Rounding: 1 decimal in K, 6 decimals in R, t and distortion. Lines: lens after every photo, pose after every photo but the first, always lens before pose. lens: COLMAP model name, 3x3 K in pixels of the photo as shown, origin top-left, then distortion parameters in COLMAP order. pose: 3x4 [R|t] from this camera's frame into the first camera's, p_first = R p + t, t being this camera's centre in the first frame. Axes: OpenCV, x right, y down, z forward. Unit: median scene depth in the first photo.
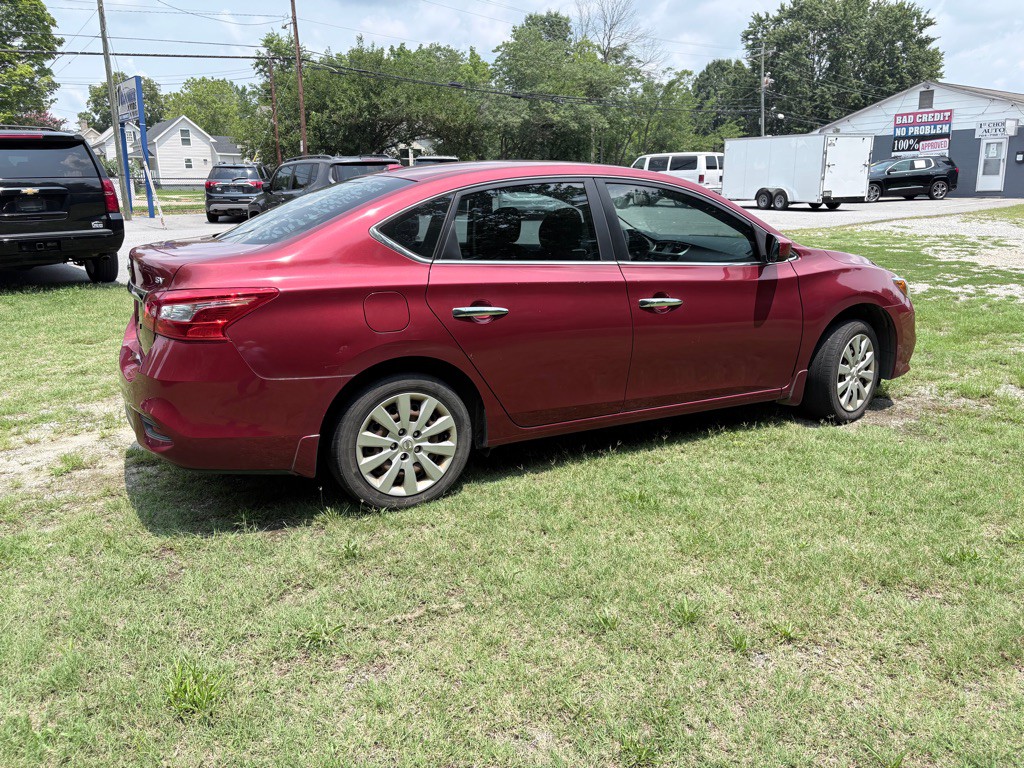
lens RADIAL K [[789.1, 0, 504.0], [0, 789.1, 379.4], [0, 0, 1]] dist [0.048208, -0.050798]
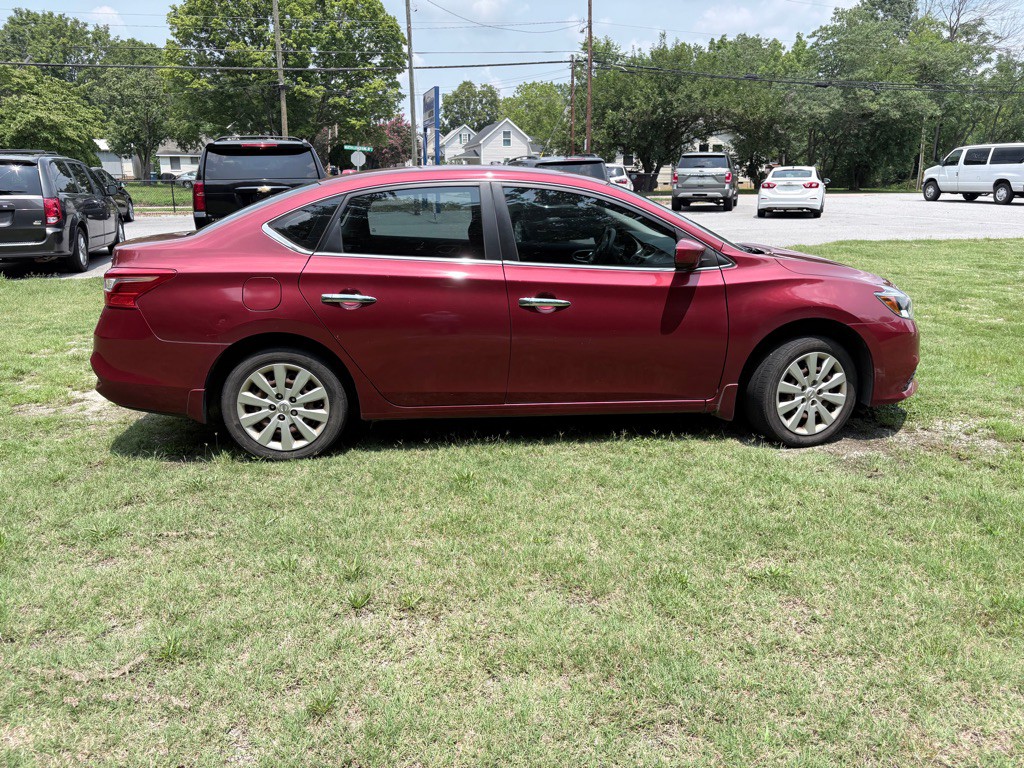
lens RADIAL K [[789.1, 0, 508.3], [0, 789.1, 380.1], [0, 0, 1]] dist [0.048208, -0.050798]
pose [[0.919578, 0.095702, -0.381075, 0.466904], [-0.093527, 0.995321, 0.024270, -0.013651], [0.381614, 0.013323, 0.924226, 0.023044]]
